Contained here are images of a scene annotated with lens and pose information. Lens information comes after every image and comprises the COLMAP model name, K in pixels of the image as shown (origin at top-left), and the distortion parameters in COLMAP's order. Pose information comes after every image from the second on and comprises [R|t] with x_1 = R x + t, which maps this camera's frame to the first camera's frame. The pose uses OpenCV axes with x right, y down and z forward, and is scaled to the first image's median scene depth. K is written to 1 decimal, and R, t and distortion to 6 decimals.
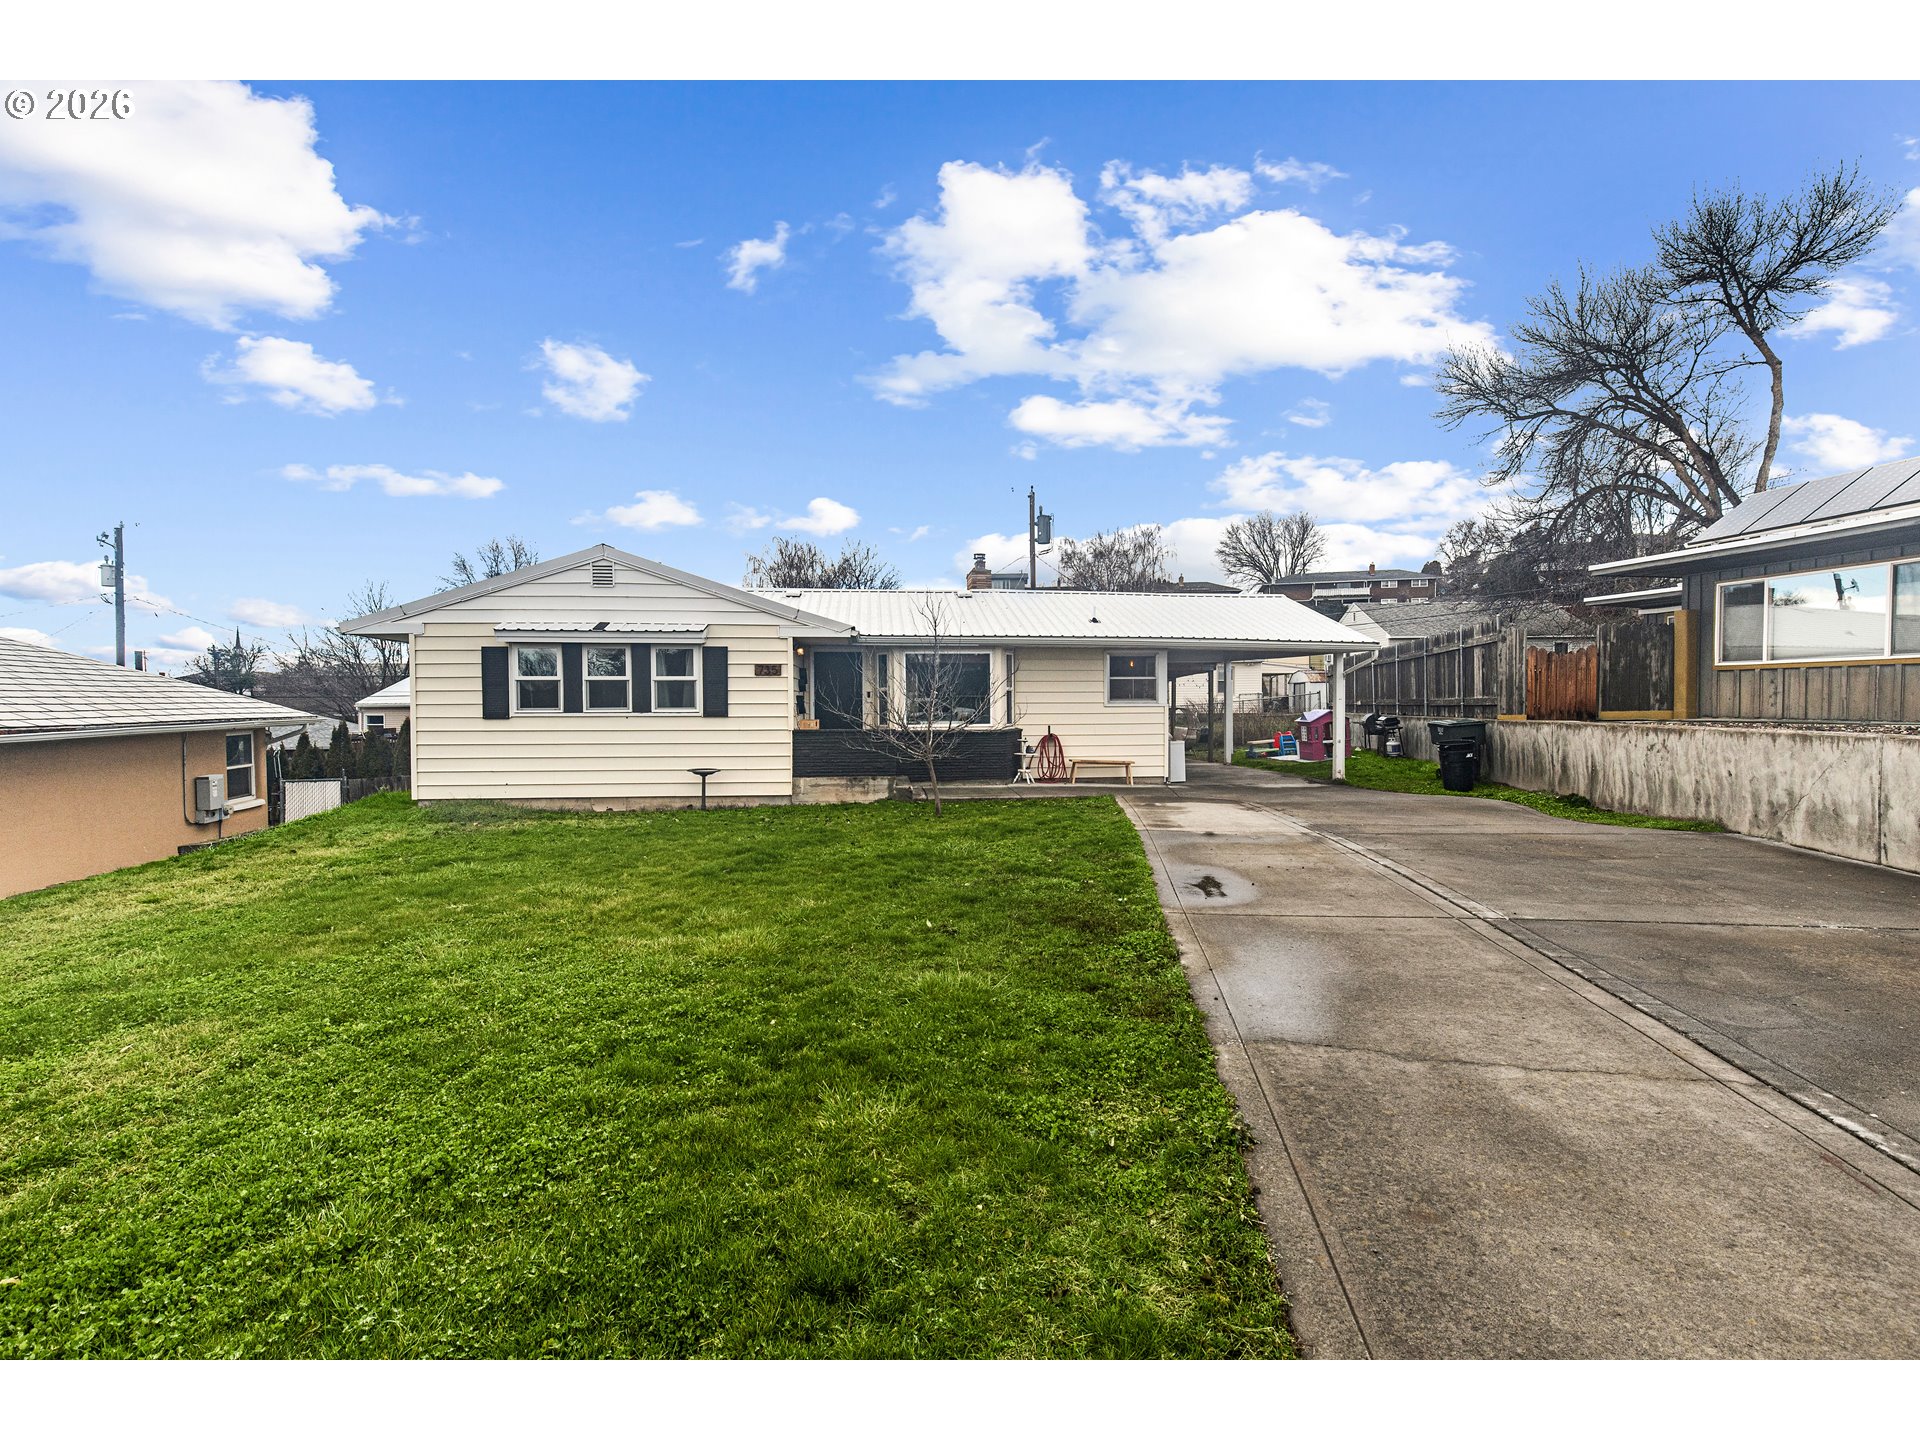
lens RADIAL K [[864.0, 0, 957.4], [0, 864.0, 717.0], [0, 0, 1]] dist [-0.000127, -0.000061]
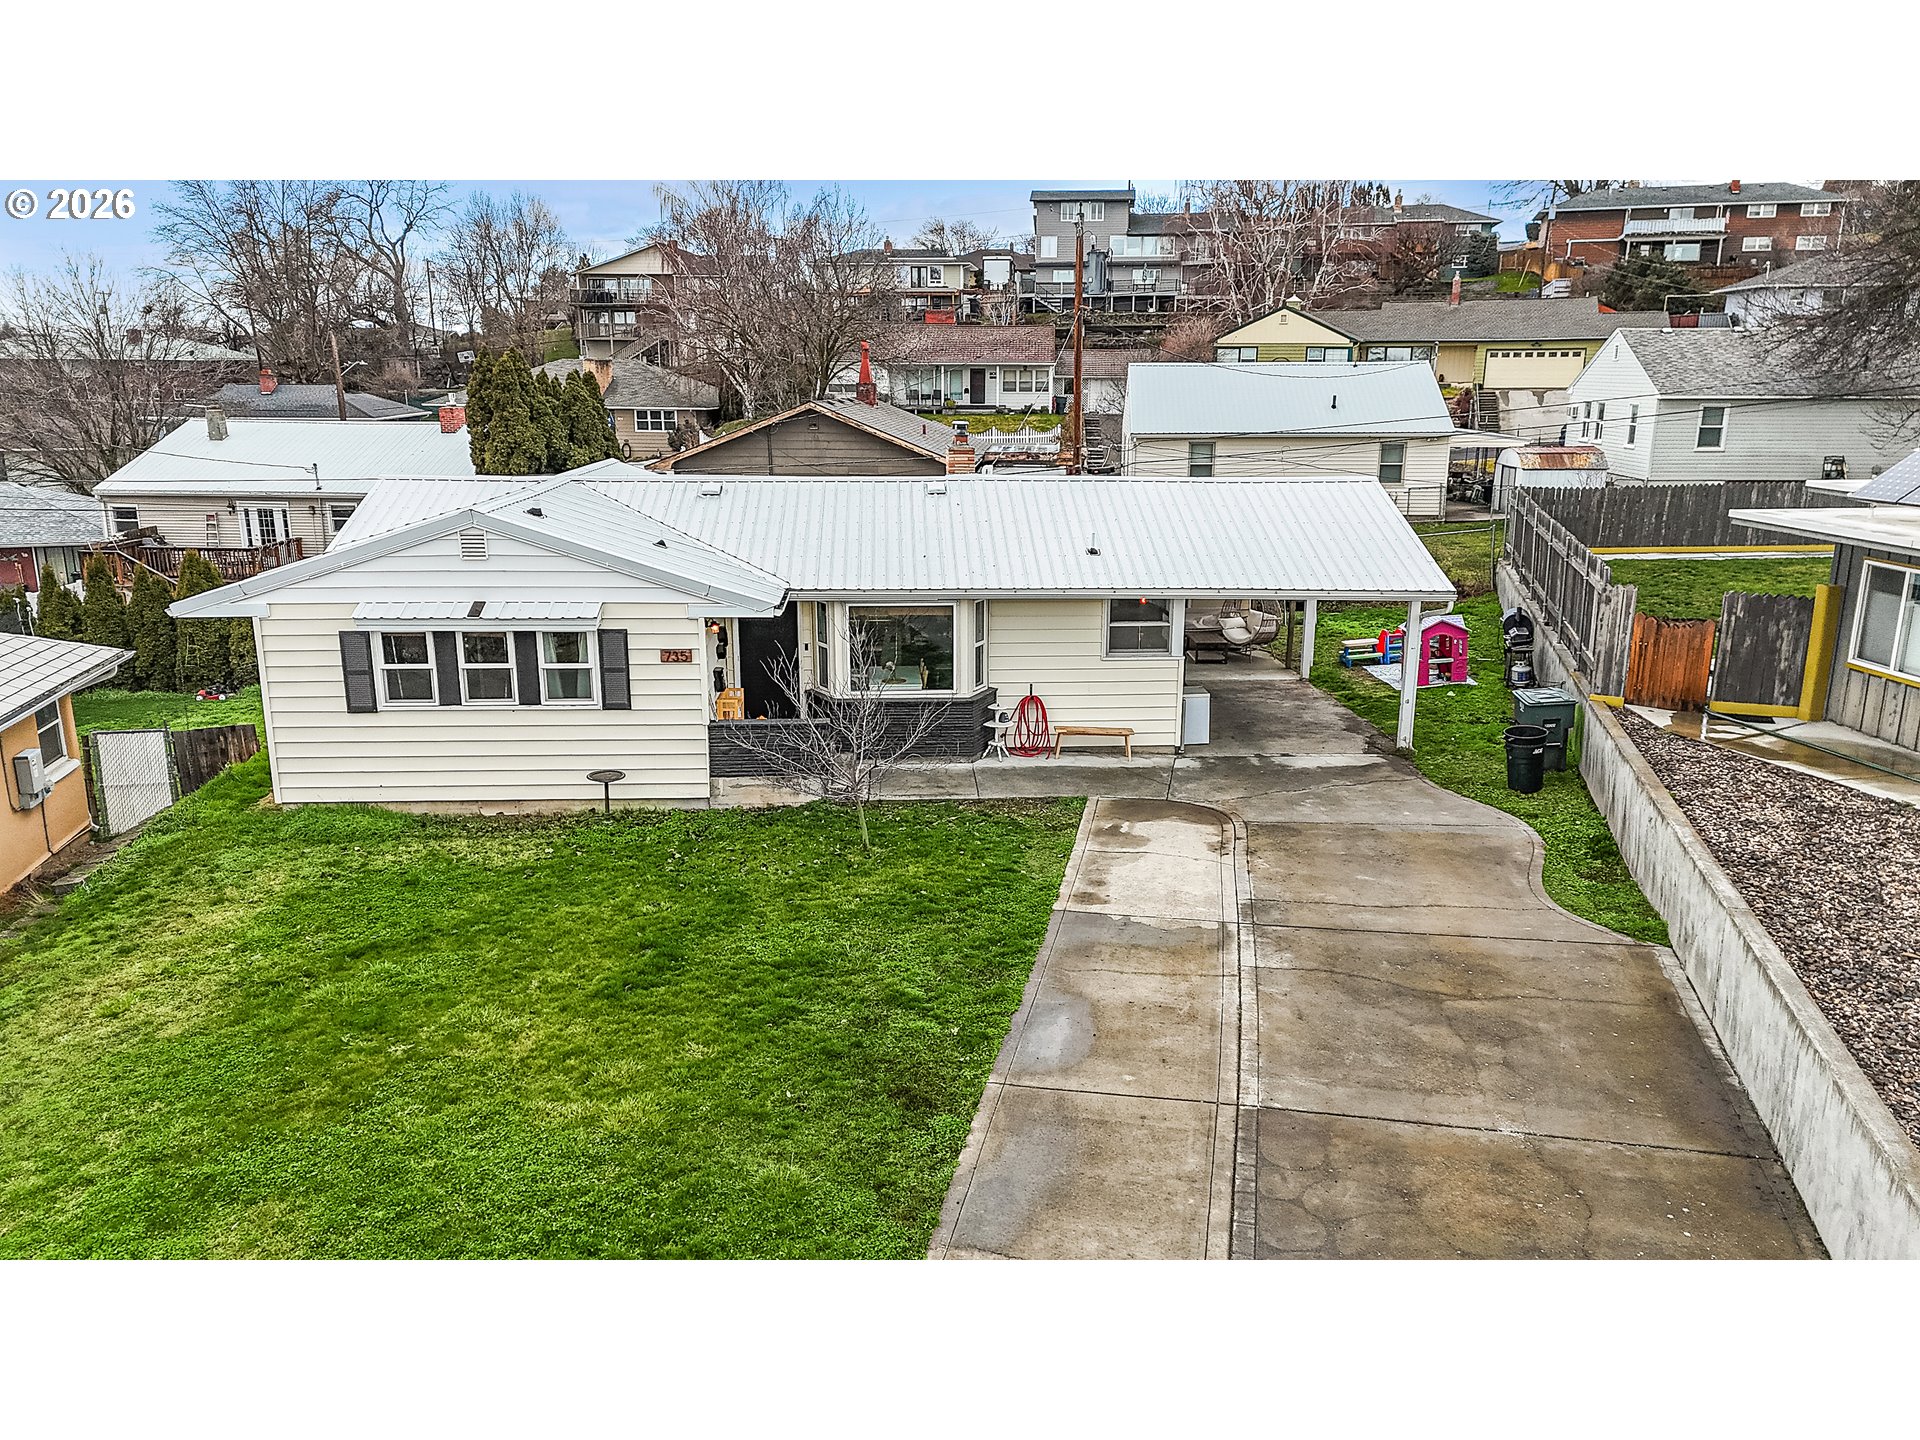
lens RADIAL K [[1415.7, 0, 962.2], [0, 1415.7, 713.3], [0, 0, 1]] dist [0.071172, -0.062769]
pose [[0.998868, 0.016052, -0.044771, 0.121159], [-0.005839, 0.975593, 0.219508, -0.301117], [0.047202, -0.218998, 0.974583, -0.345923]]
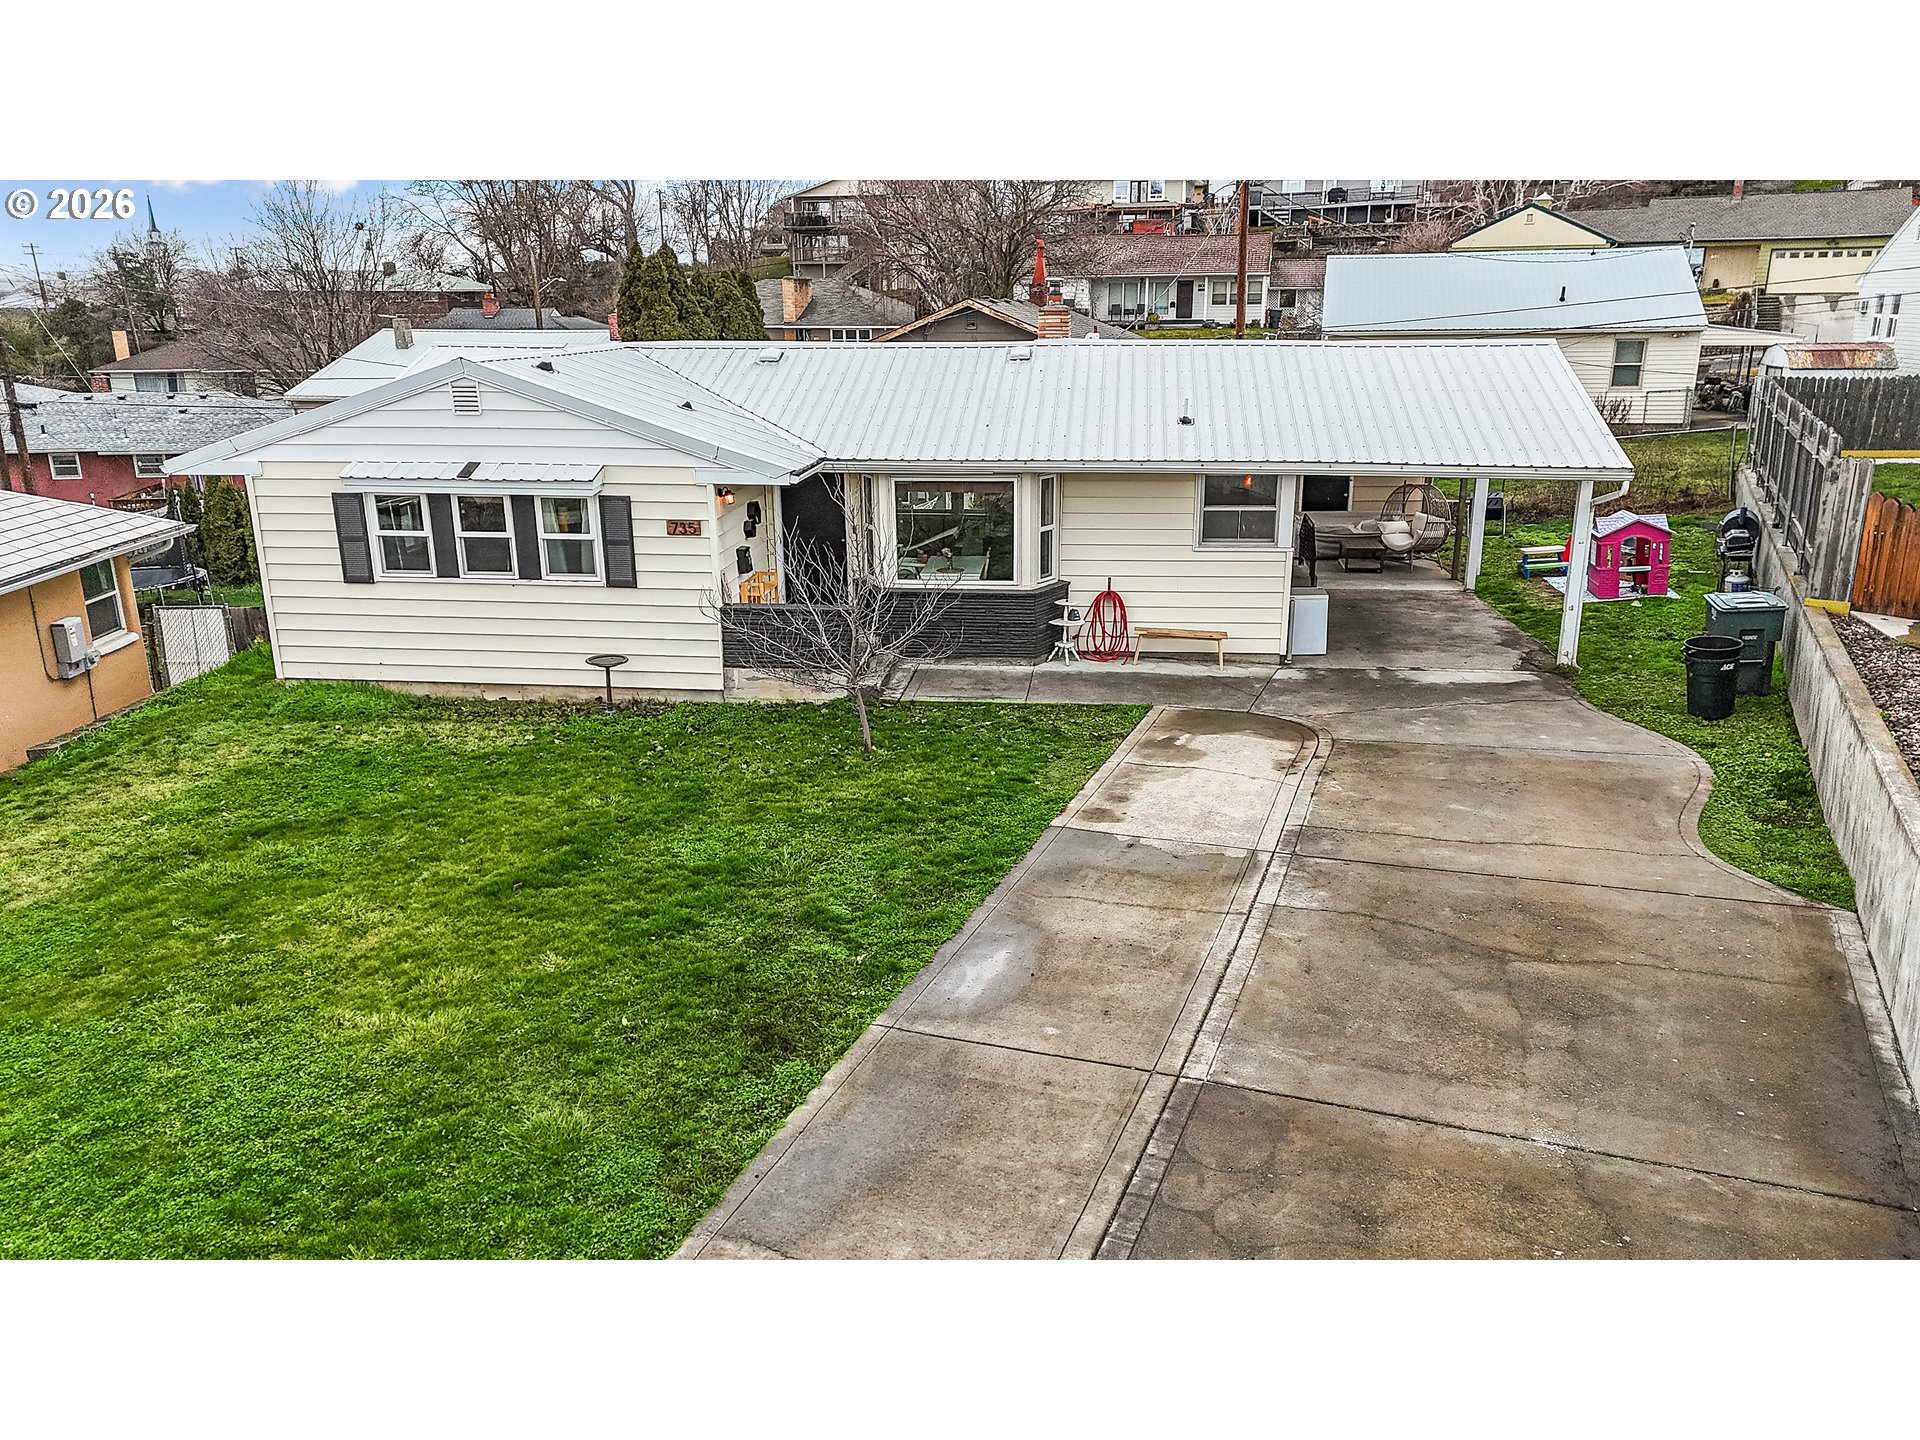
lens RADIAL K [[1415.7, 0, 958.2], [0, 1415.7, 721.0], [0, 0, 1]] dist [0.071172, -0.062769]
pose [[0.977603, 0.055505, -0.203006, 0.268877], [0.000323, 0.964198, 0.265182, -0.216148], [0.210457, -0.259308, 0.942585, -0.153355]]
